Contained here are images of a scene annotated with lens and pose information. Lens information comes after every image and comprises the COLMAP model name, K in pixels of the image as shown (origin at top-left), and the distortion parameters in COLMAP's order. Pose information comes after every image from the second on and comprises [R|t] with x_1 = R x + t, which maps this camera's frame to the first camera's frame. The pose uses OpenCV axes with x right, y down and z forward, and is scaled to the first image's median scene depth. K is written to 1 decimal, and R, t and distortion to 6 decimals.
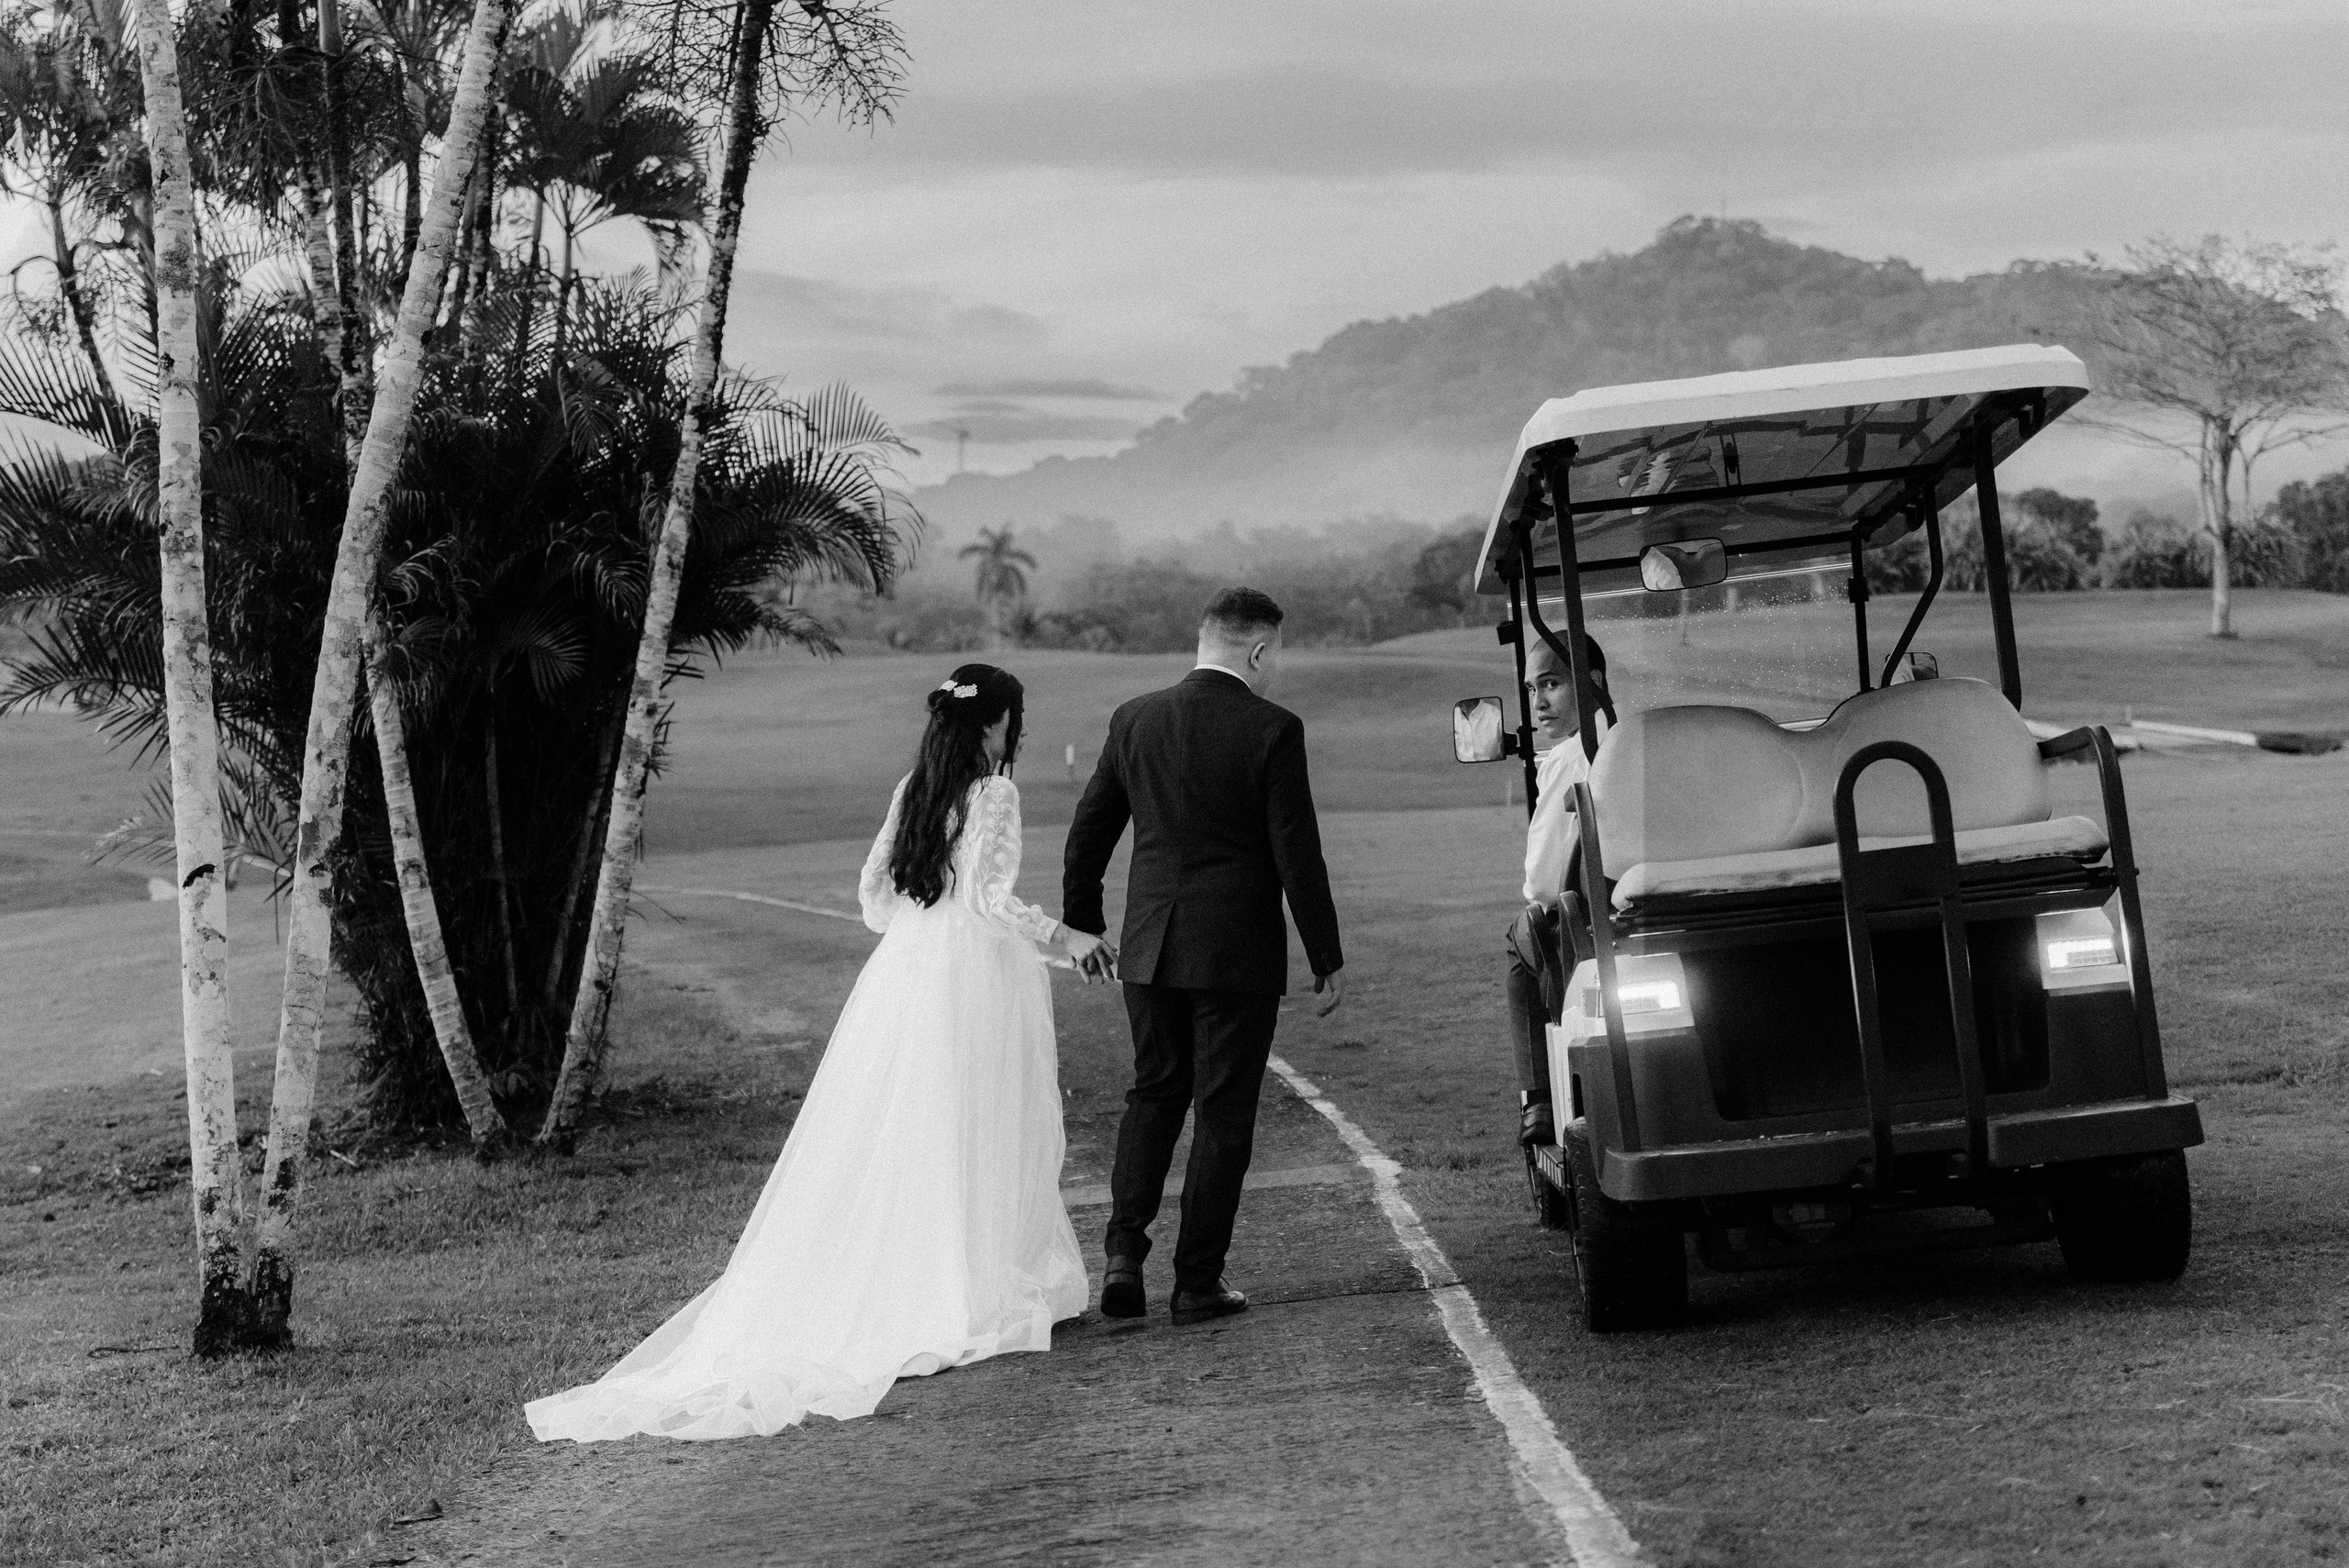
lens RADIAL K [[3666.7, 0, 1136.8], [0, 3666.7, 783.0], [0, 0, 1]] dist [0.004082, 0.001790]
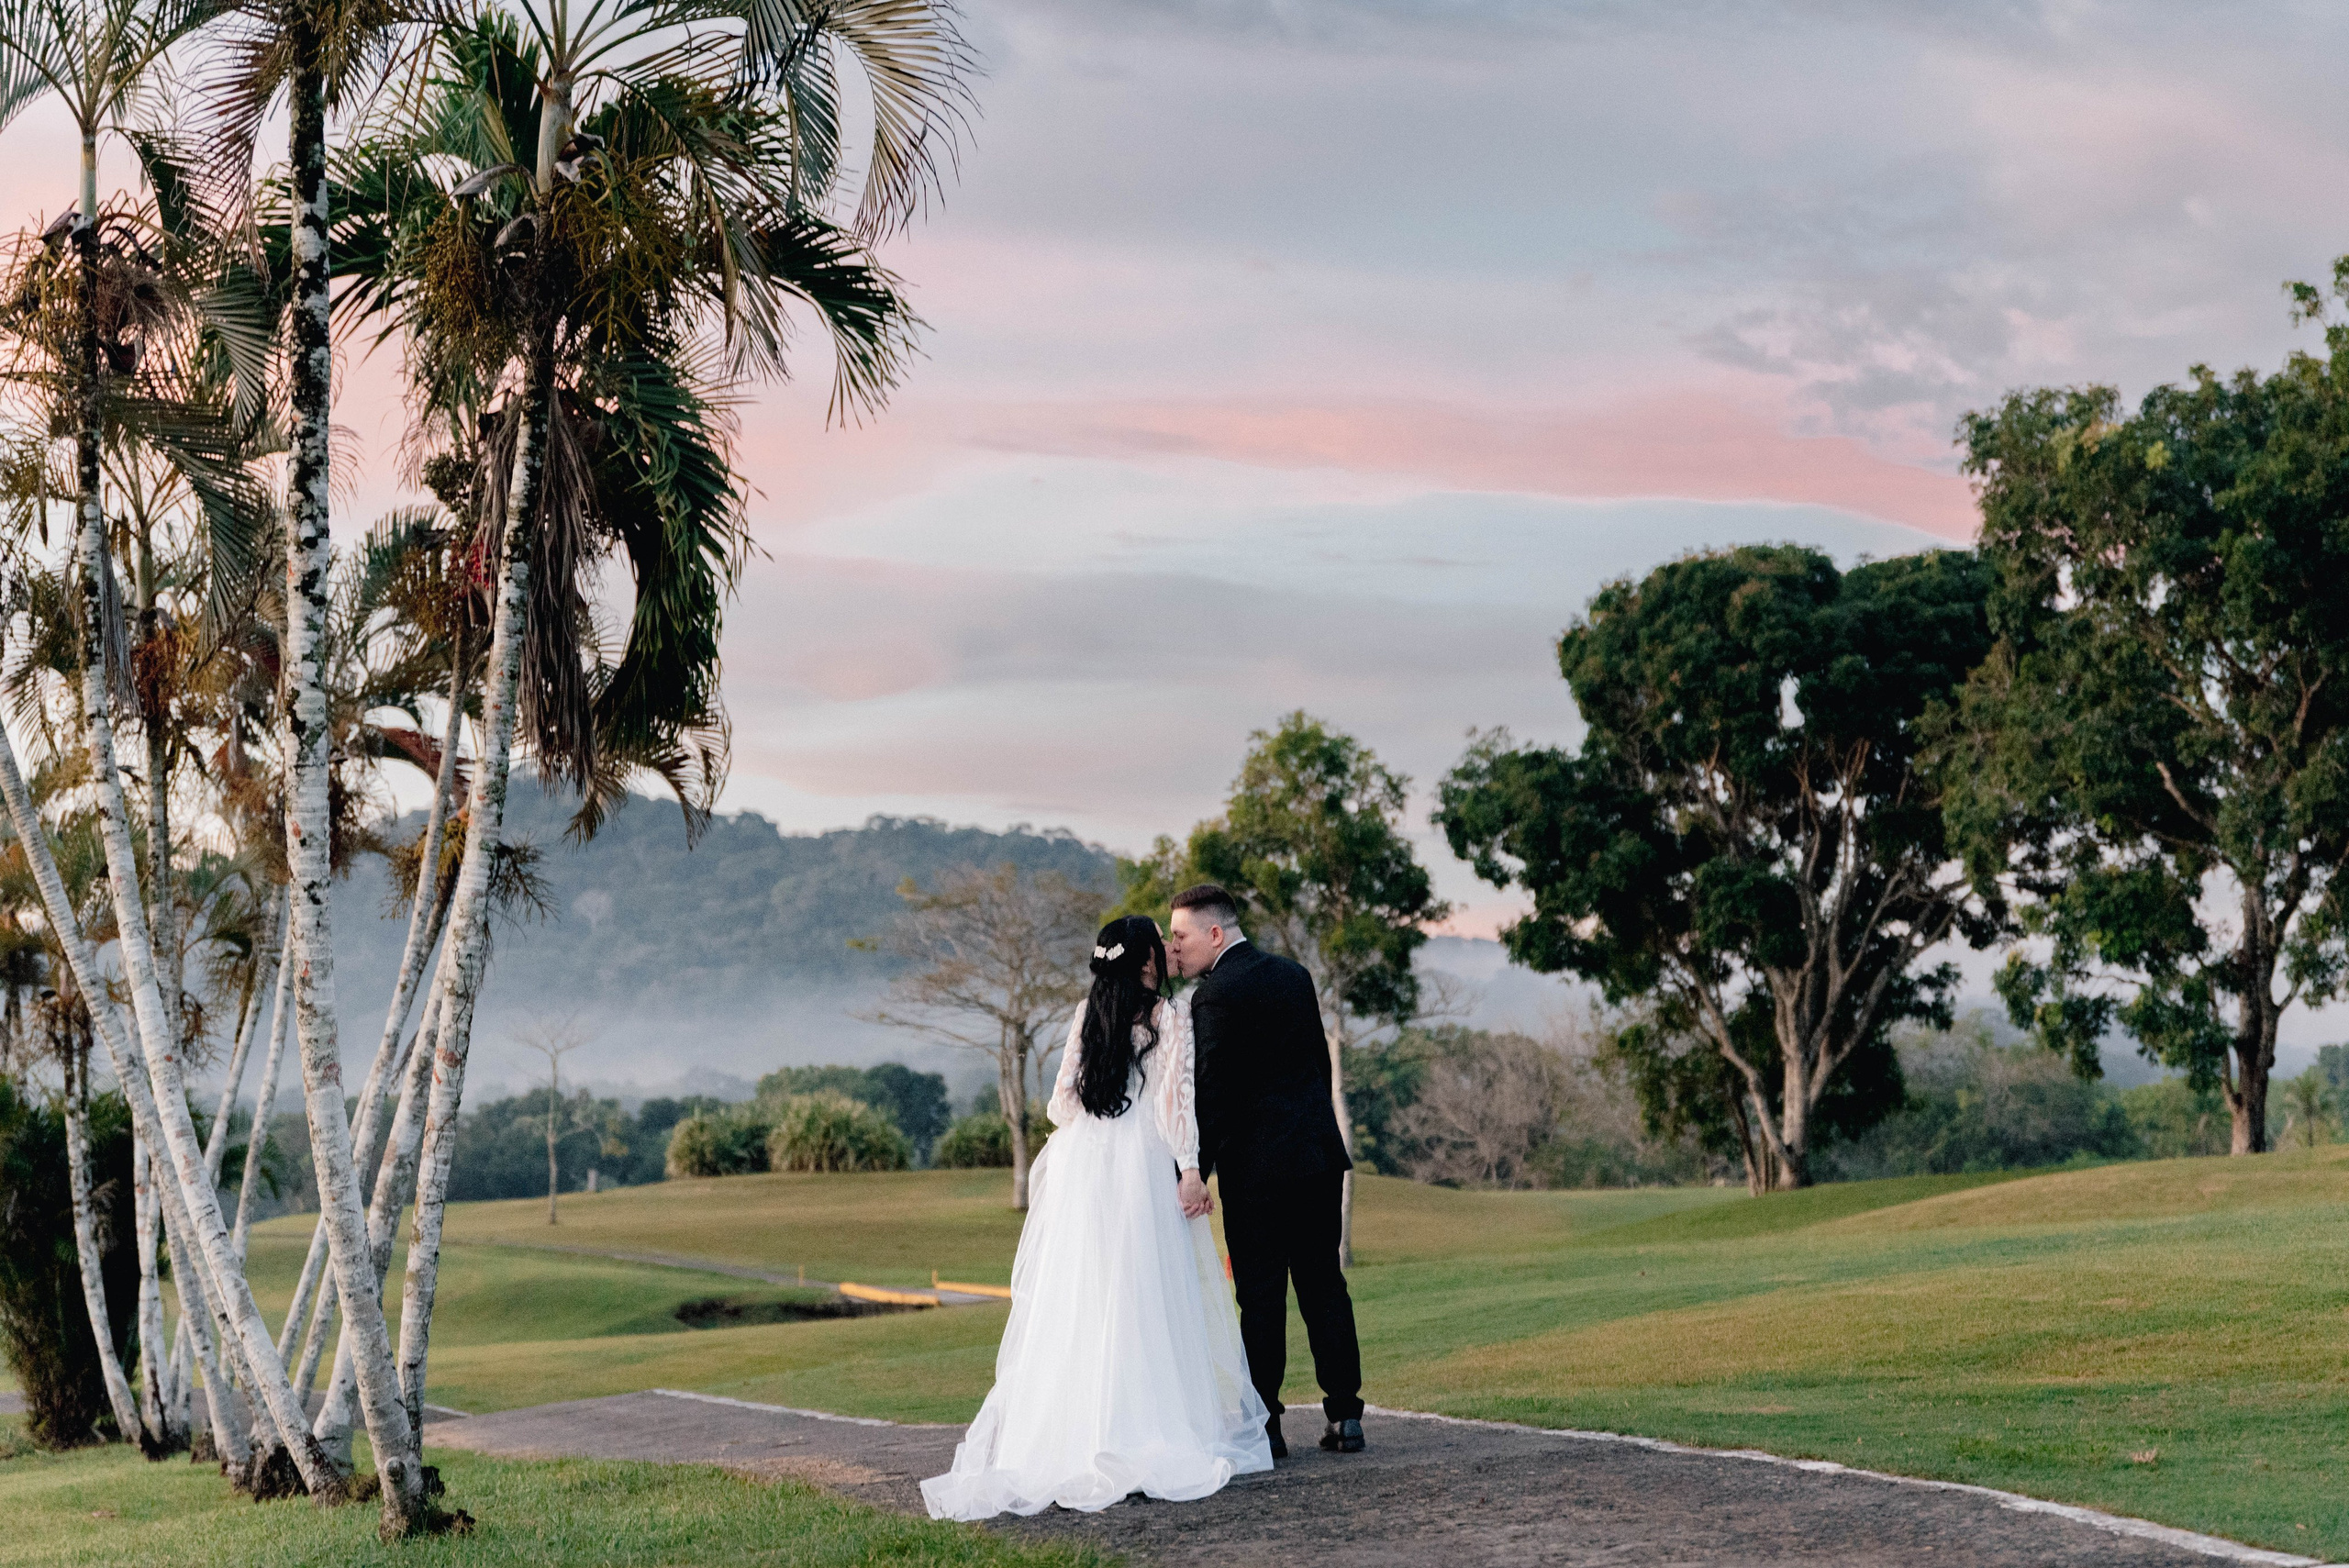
lens RADIAL K [[4093.6, 0, 1174.5], [0, 4093.6, 784.0], [0, 0, 1]] dist [0.010025, -0.134994]
pose [[0.953669, 0.019309, 0.300238, -0.328373], [0.024330, 0.989720, -0.140931, 0.069283], [-0.299873, 0.141706, 0.943396, -1.728173]]
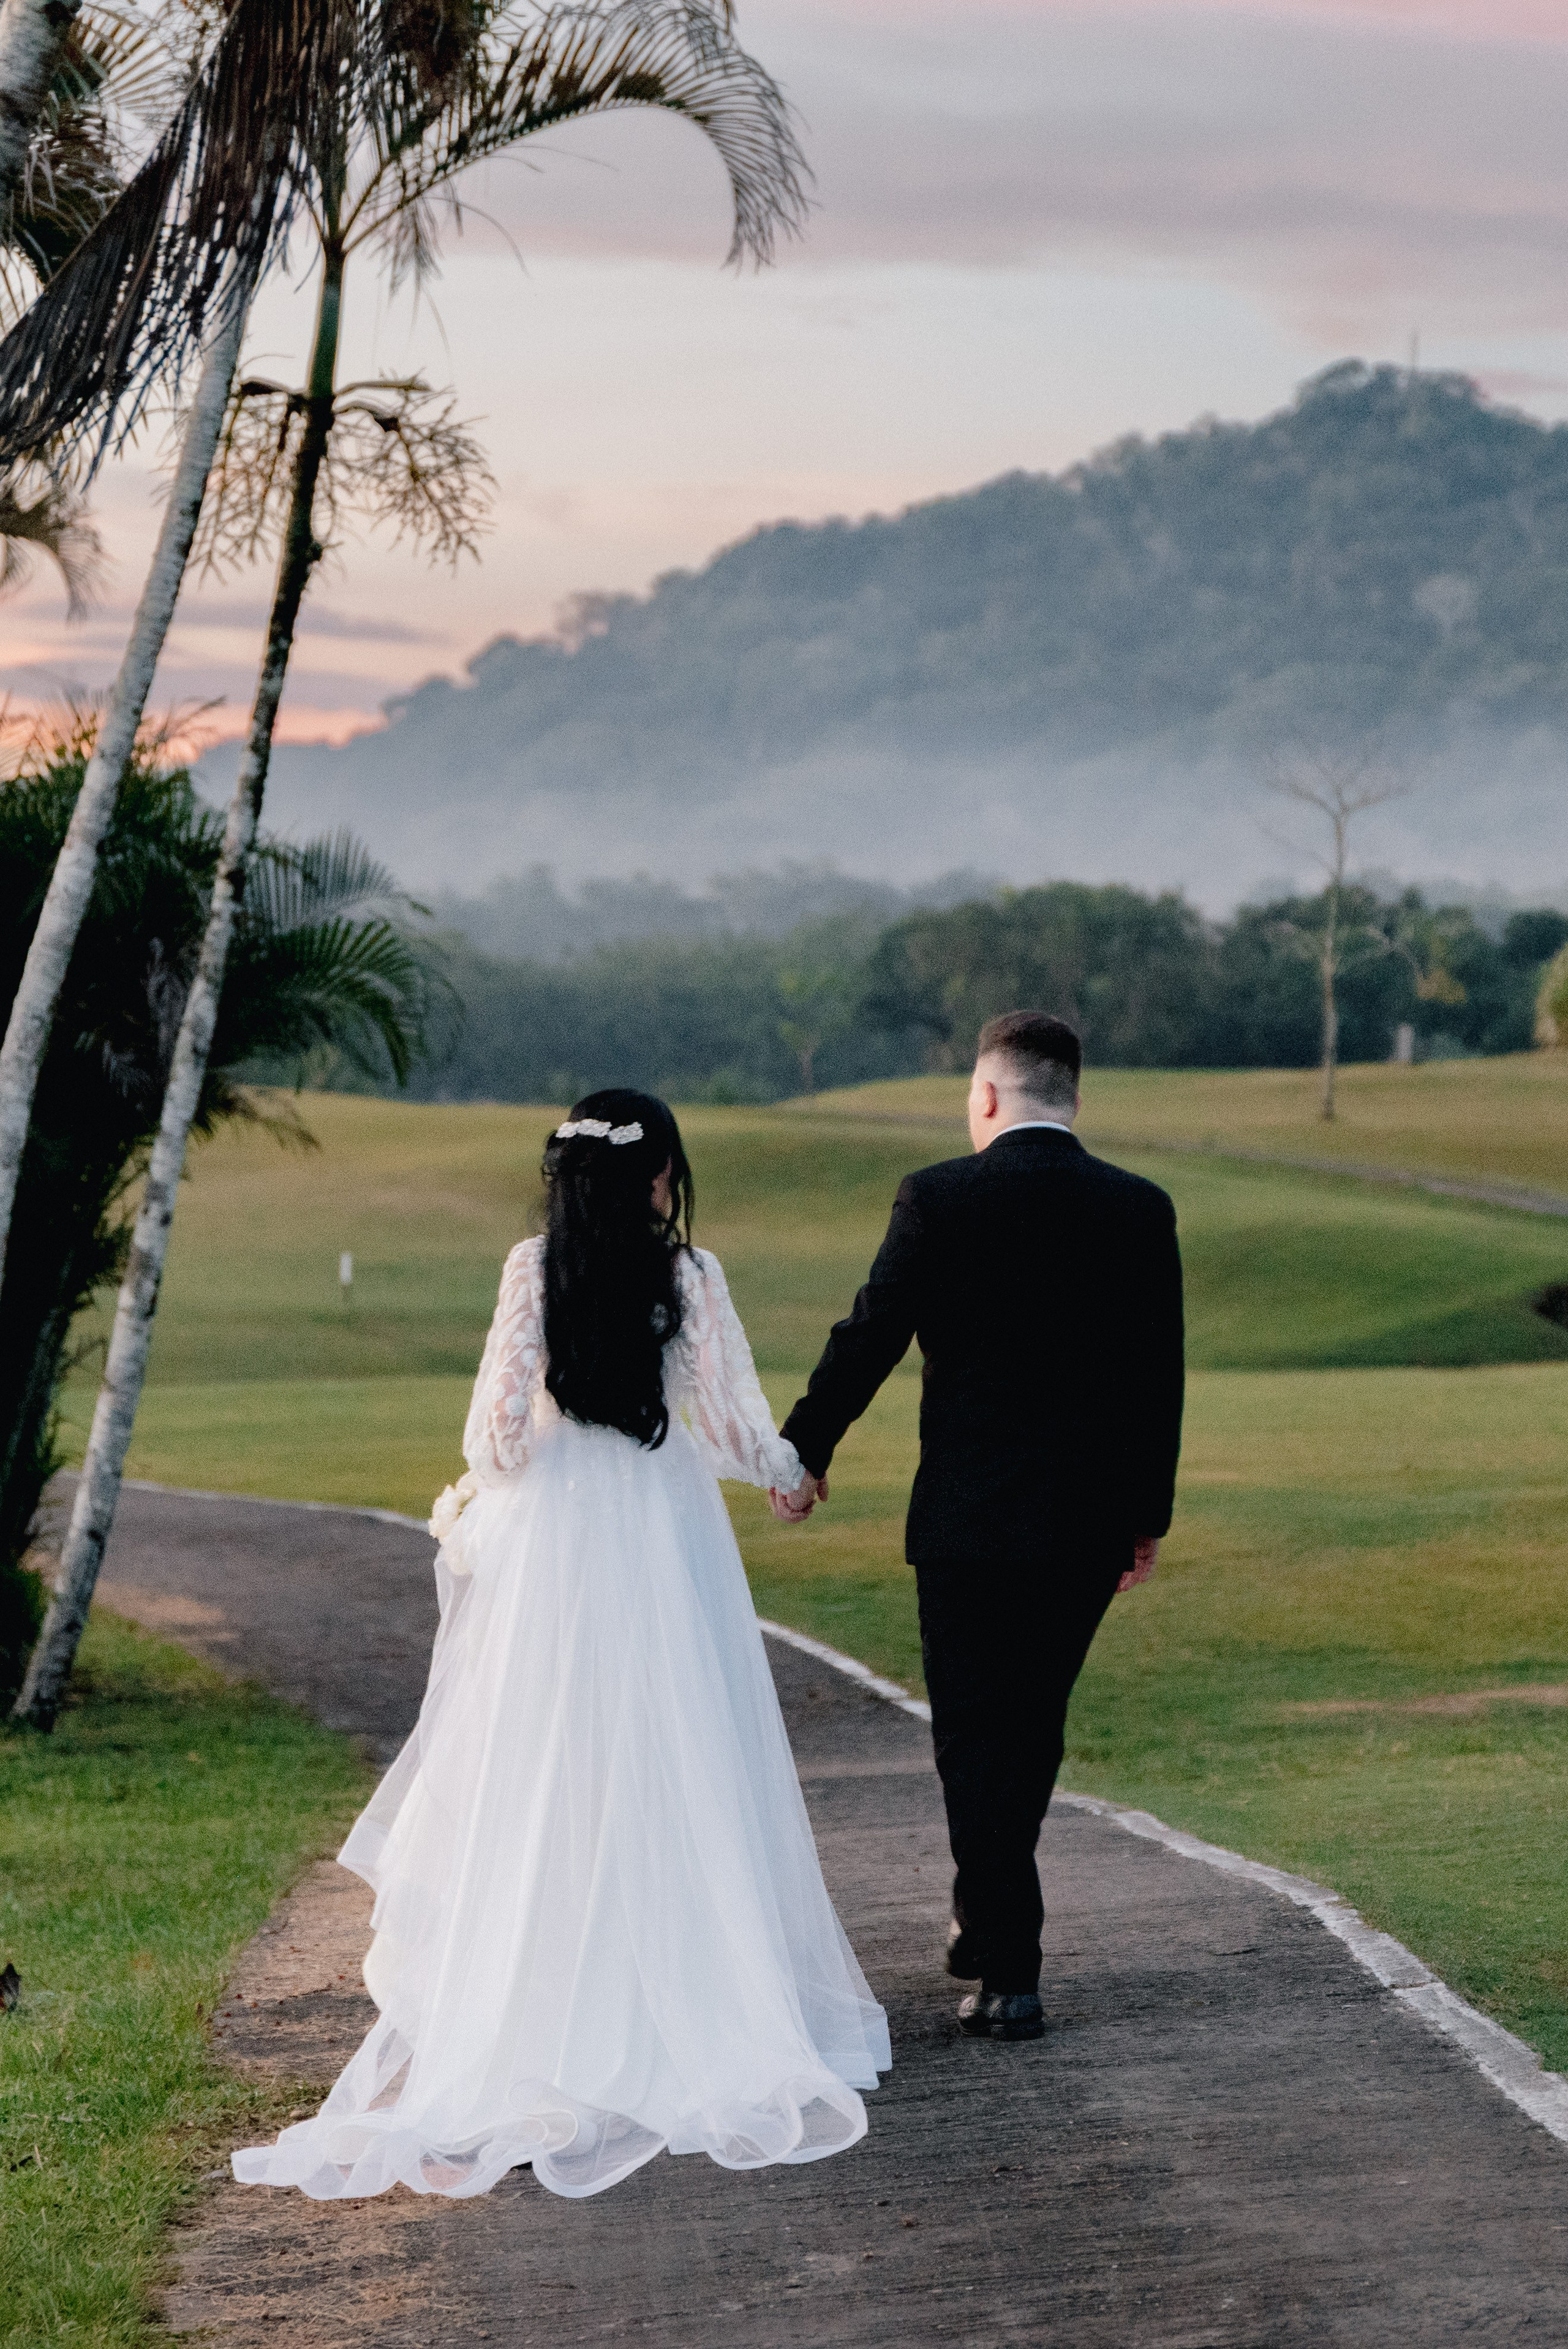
lens RADIAL K [[6479.3, 0, 784.0], [0, 6479.3, 1174.5], [0, 0, 1]] dist [-0.026339, 0.571979]
pose [[0.997238, 0.034790, 0.065626, -0.085114], [-0.033288, 0.999161, -0.023855, 0.001269], [-0.066401, 0.021604, 0.997559, -0.519359]]
